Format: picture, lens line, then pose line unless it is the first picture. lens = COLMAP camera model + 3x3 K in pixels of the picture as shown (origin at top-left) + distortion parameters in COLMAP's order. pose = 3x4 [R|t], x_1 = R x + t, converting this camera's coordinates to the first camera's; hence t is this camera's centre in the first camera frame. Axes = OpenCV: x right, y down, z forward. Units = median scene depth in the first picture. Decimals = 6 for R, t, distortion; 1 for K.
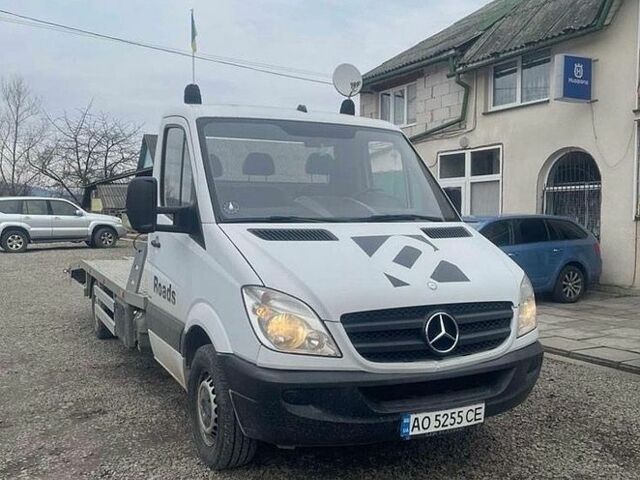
lens RADIAL K [[624.4, 0, 322.4], [0, 624.4, 239.3], [0, 0, 1]] dist [0.033056, 0.001214]
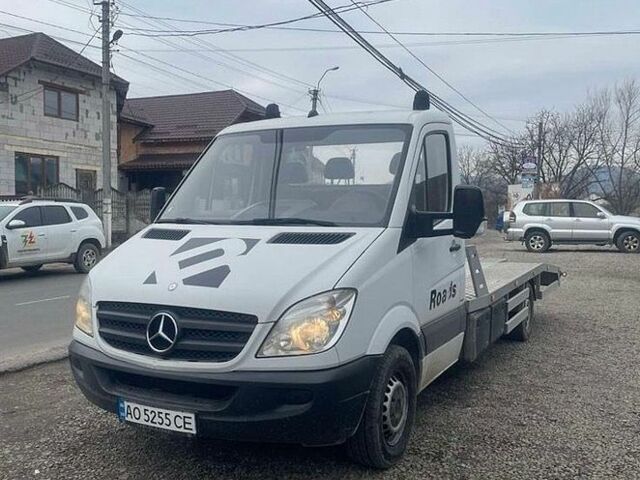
lens RADIAL K [[624.4, 0, 322.4], [0, 624.4, 239.3], [0, 0, 1]] dist [0.033056, 0.001214]
pose [[0.603595, 0.033357, -0.796593, 1.115668], [-0.036023, 0.999245, 0.014547, -0.027133], [0.796477, 0.019916, 0.604341, 0.561787]]
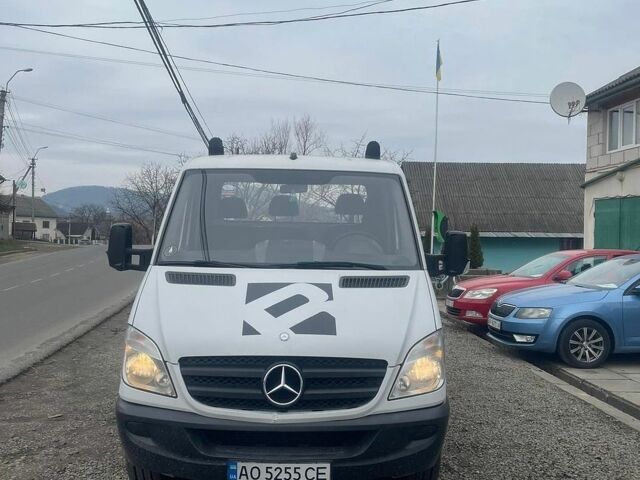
lens RADIAL K [[619.8, 0, 320.0], [0, 619.8, 240.0], [0, 0, 1]] dist [0.022845, -0.004422]
pose [[0.906891, 0.017396, -0.421006, 0.631348], [-0.032319, 0.999076, -0.028336, -0.053799], [0.420124, 0.039304, 0.906615, 0.111865]]
